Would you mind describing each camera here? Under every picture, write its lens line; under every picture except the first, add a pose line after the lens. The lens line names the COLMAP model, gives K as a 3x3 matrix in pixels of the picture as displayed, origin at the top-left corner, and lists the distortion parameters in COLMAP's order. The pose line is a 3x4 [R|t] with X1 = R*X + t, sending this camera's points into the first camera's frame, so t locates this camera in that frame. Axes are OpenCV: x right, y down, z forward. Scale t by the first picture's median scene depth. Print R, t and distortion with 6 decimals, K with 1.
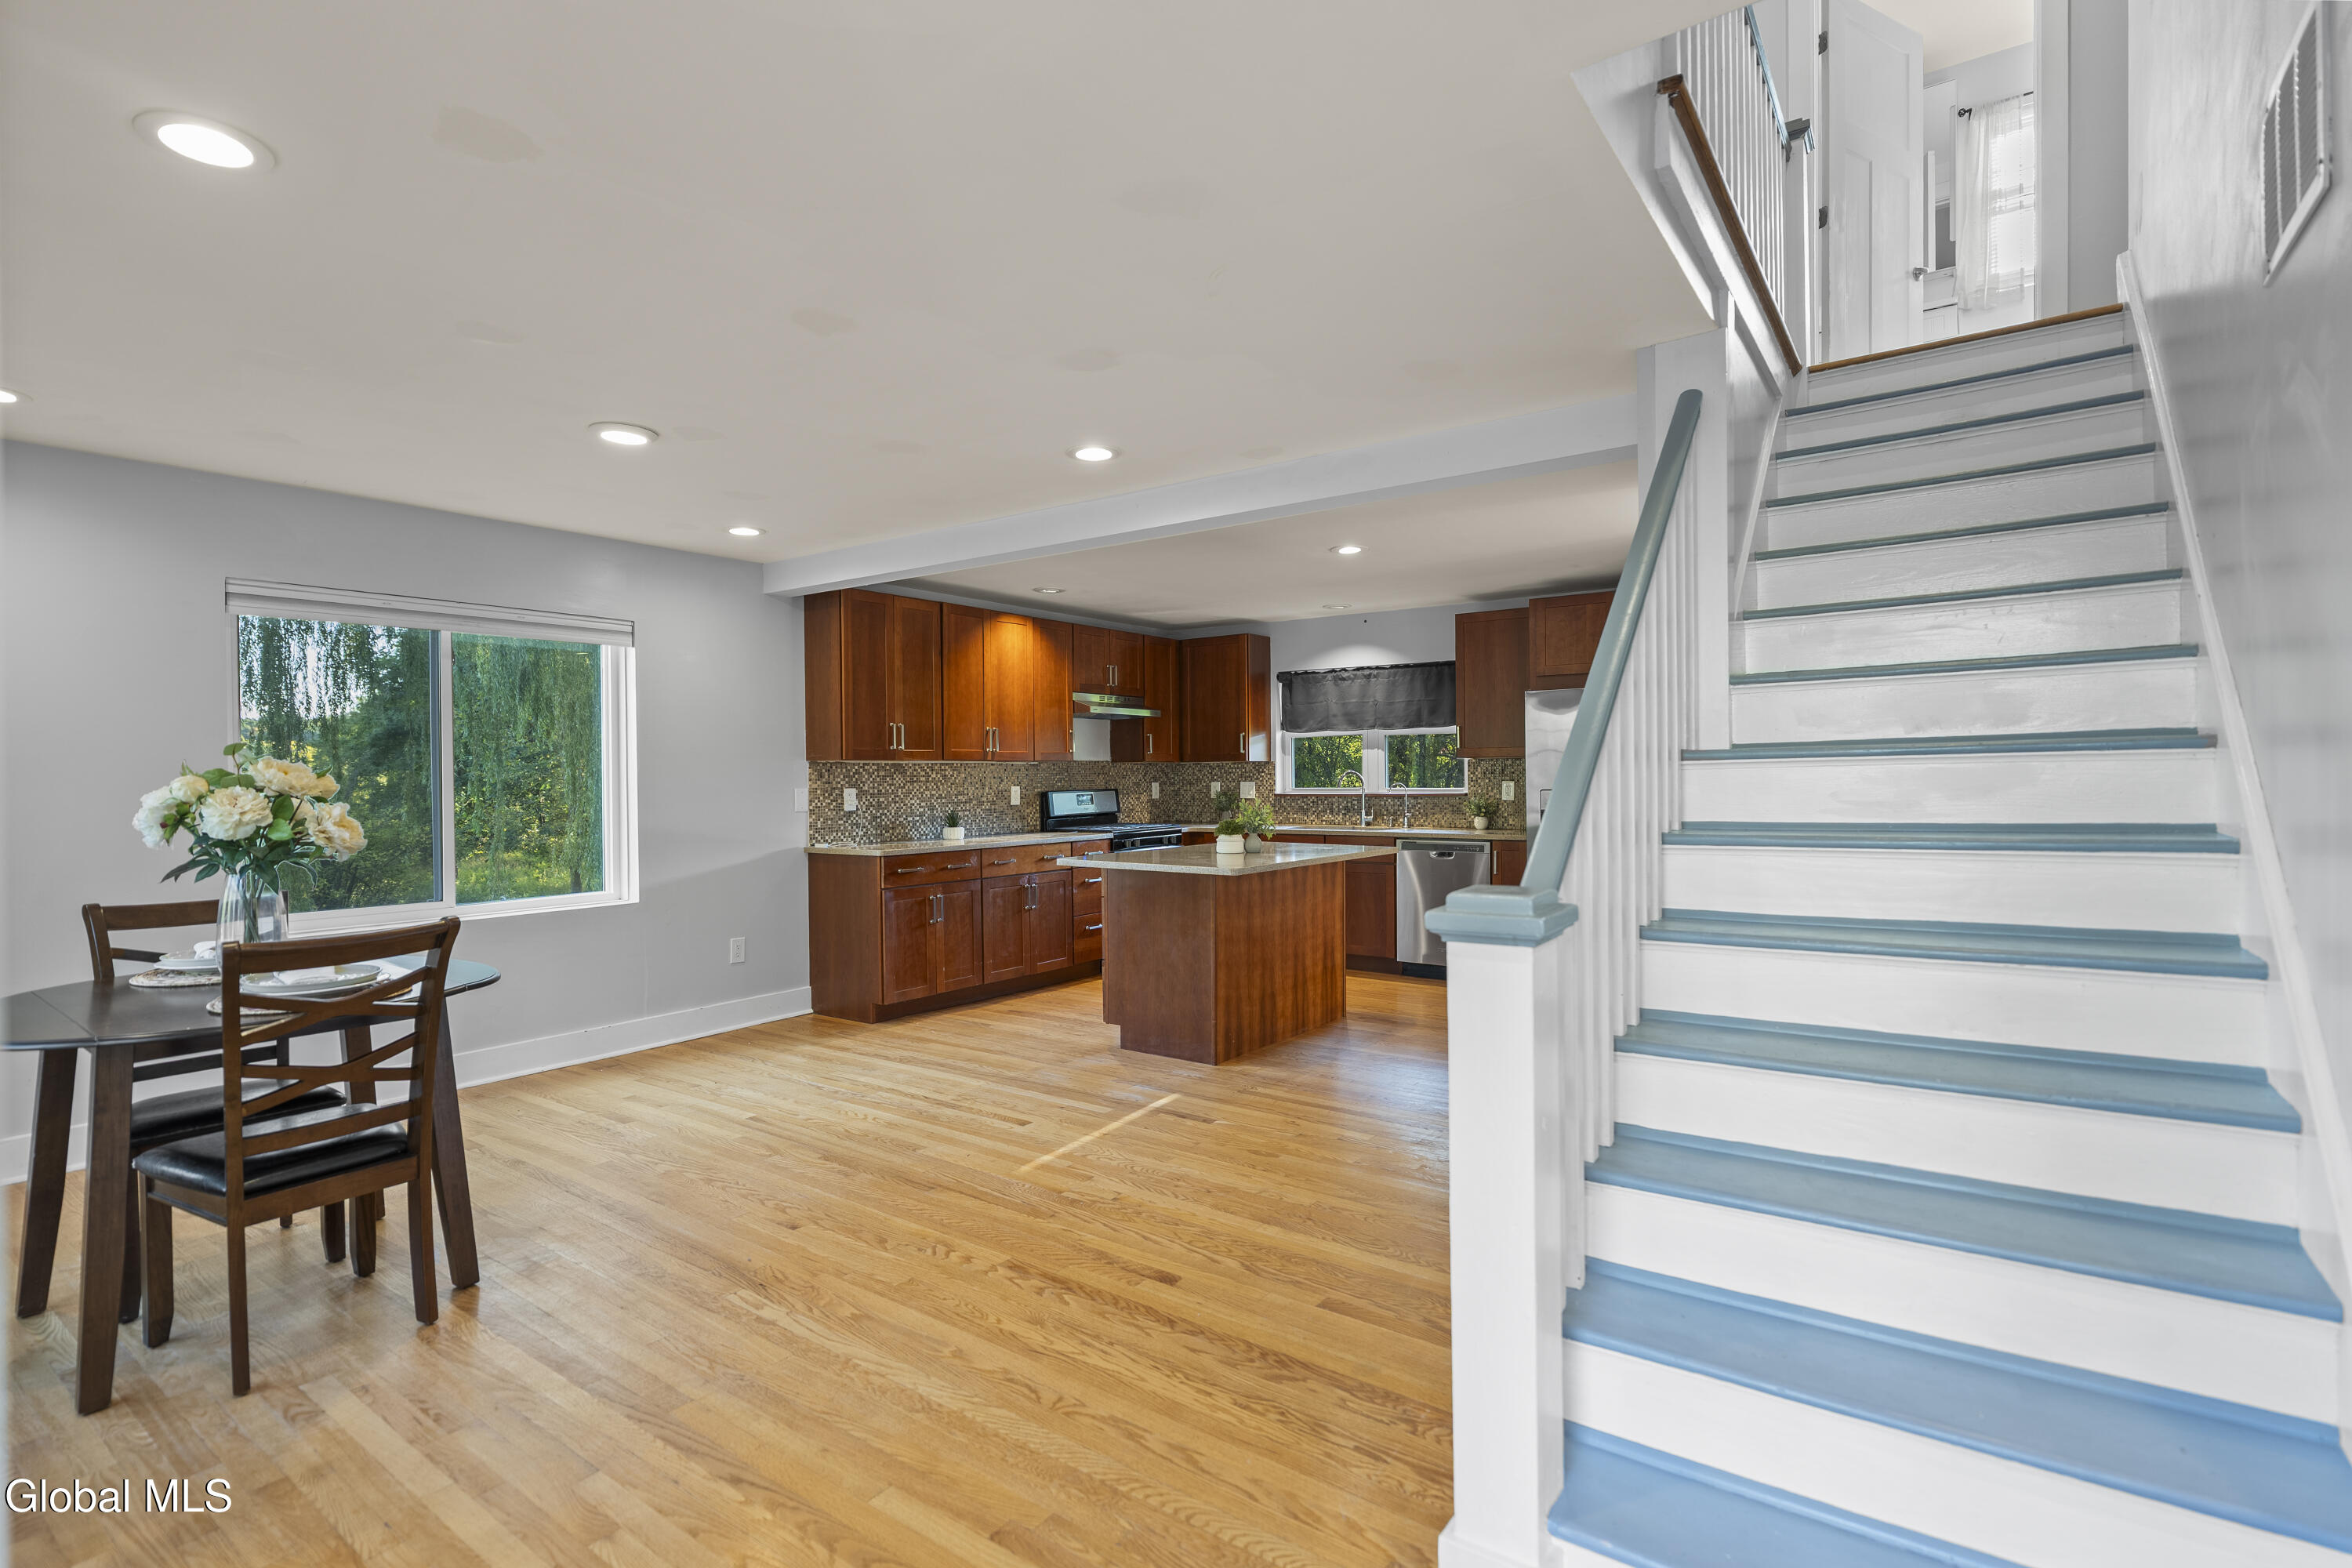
lens RADIAL K [[1081.8, 0, 1176.0], [0, 1081.8, 784.0], [0, 0, 1]] dist [-0.000457, -0.000034]
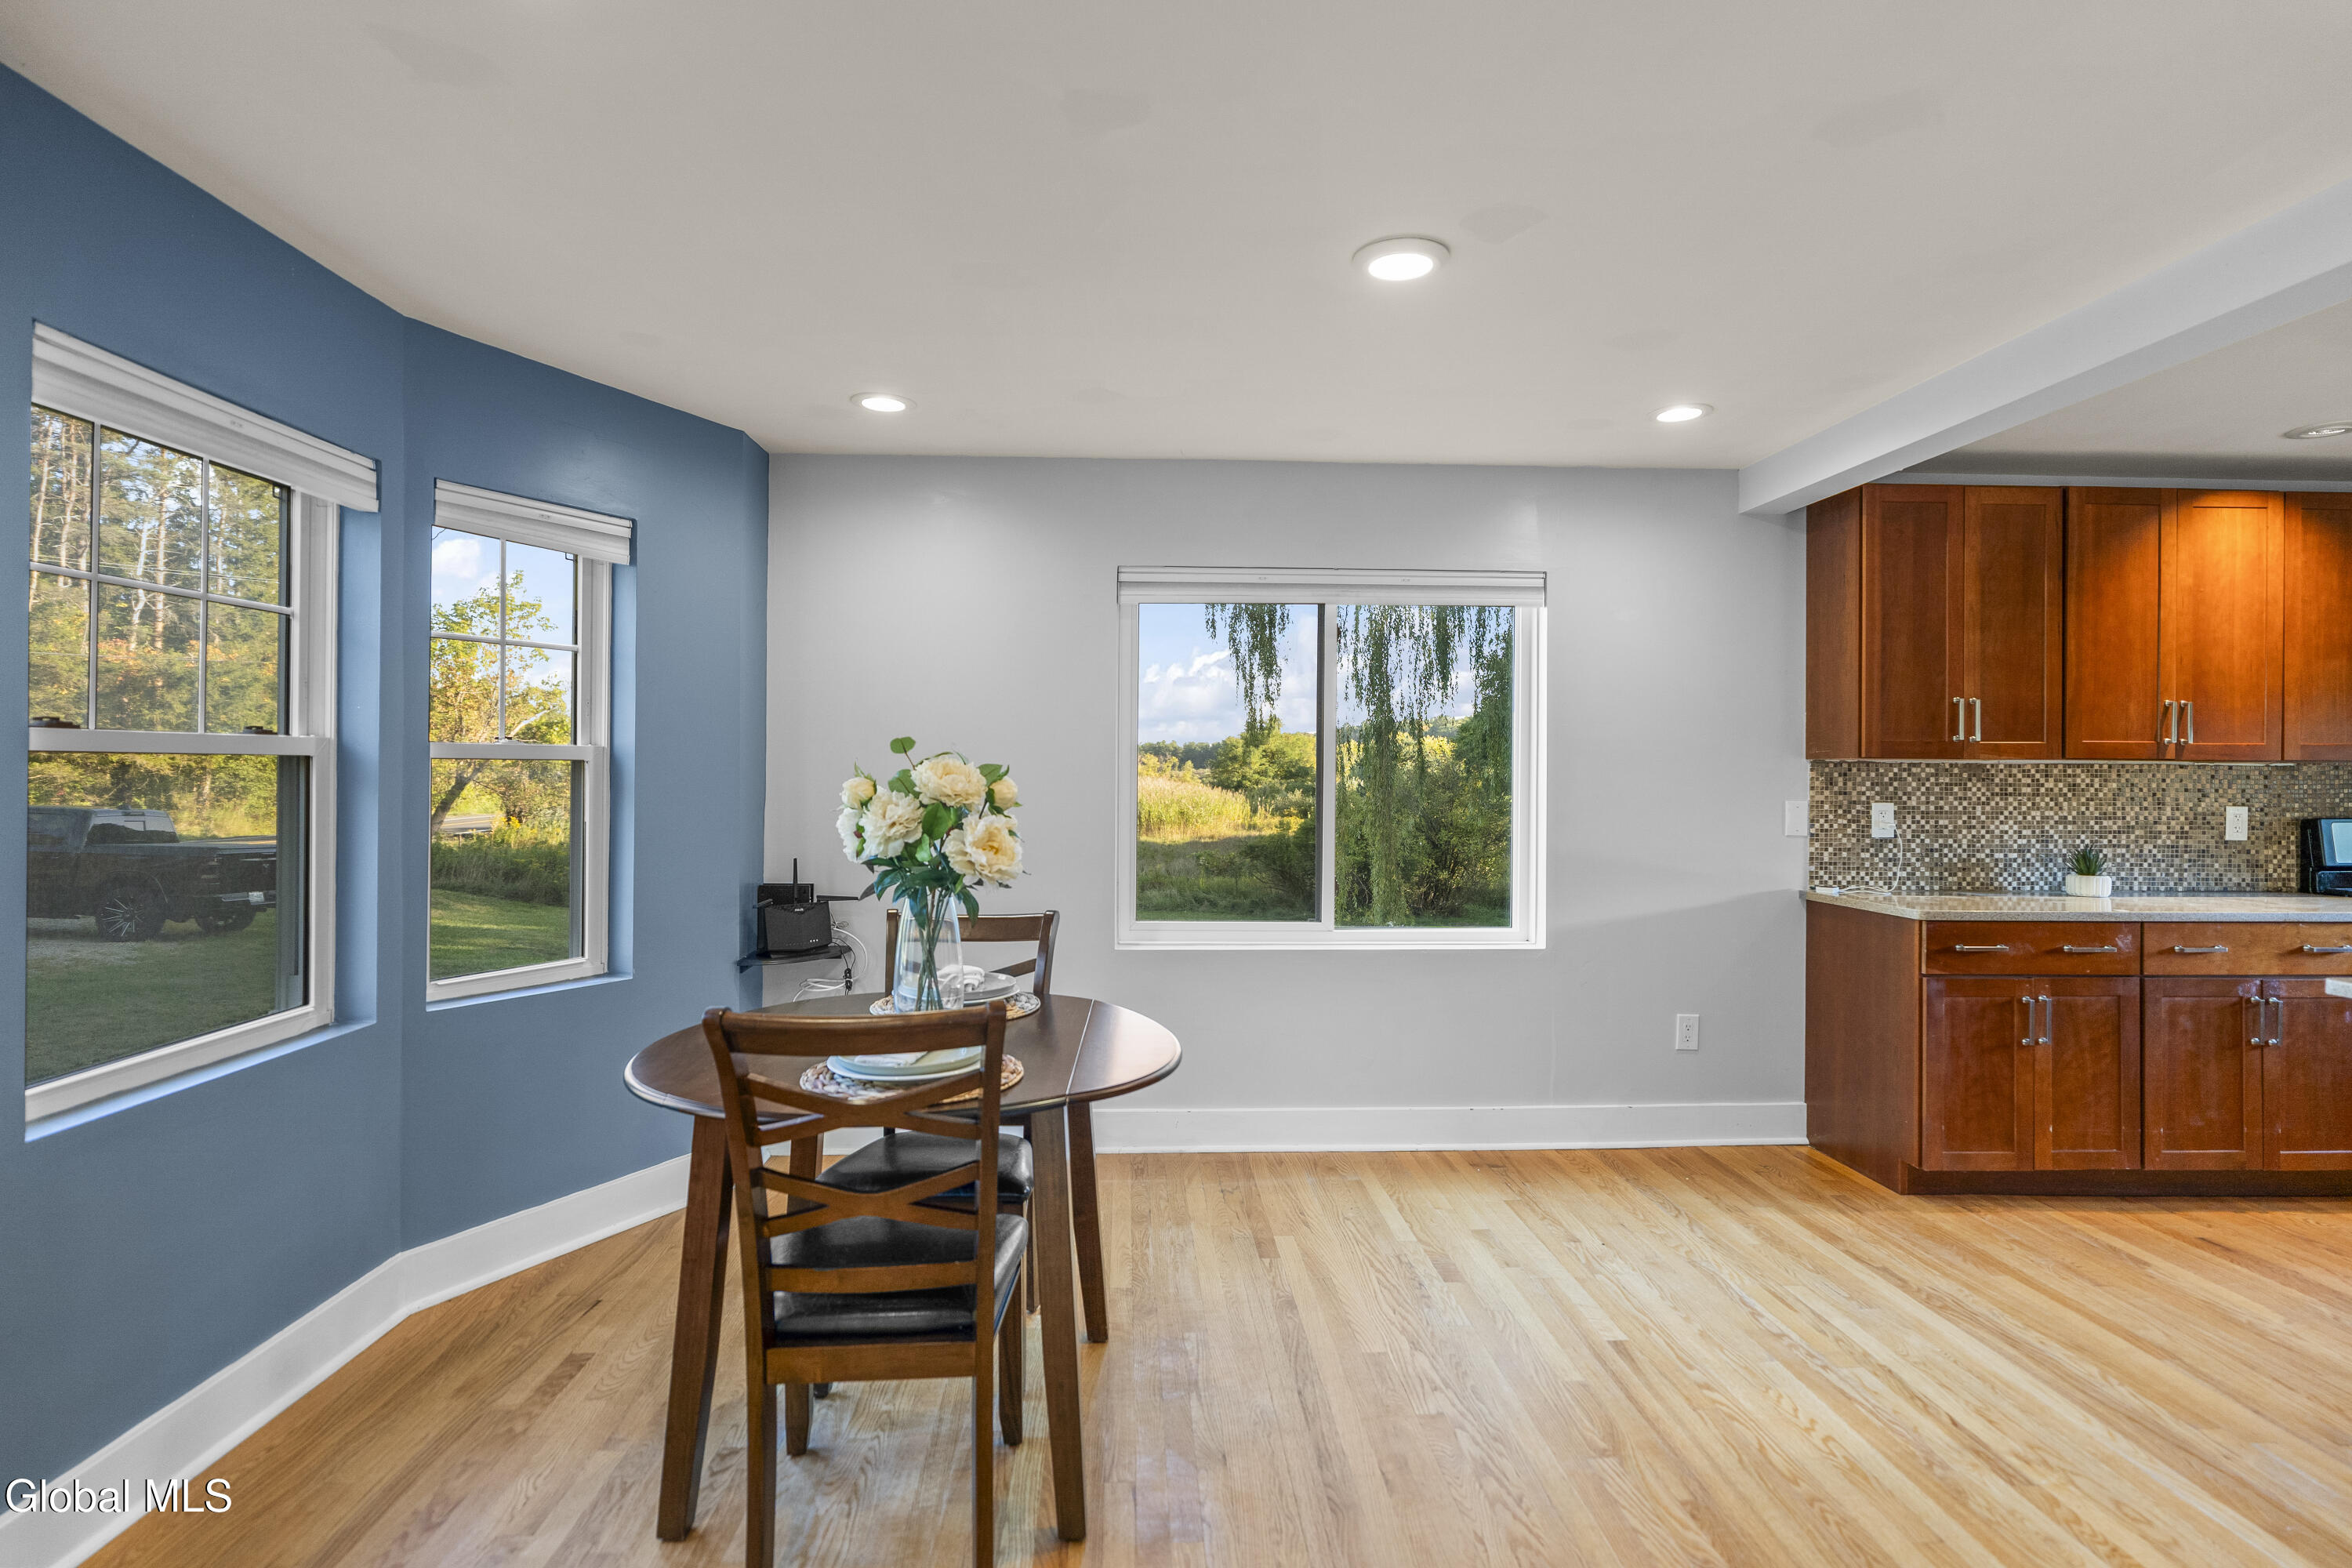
lens RADIAL K [[1167.7, 0, 1168.2], [0, 1167.7, 767.4], [0, 0, 1]] dist [-0.015203, 0.006886]
pose [[0.614175, 0.011461, -0.789086, -0.022670], [-0.019996, 0.999800, -0.001042, -0.008339], [0.788916, 0.016419, 0.614281, 0.271104]]
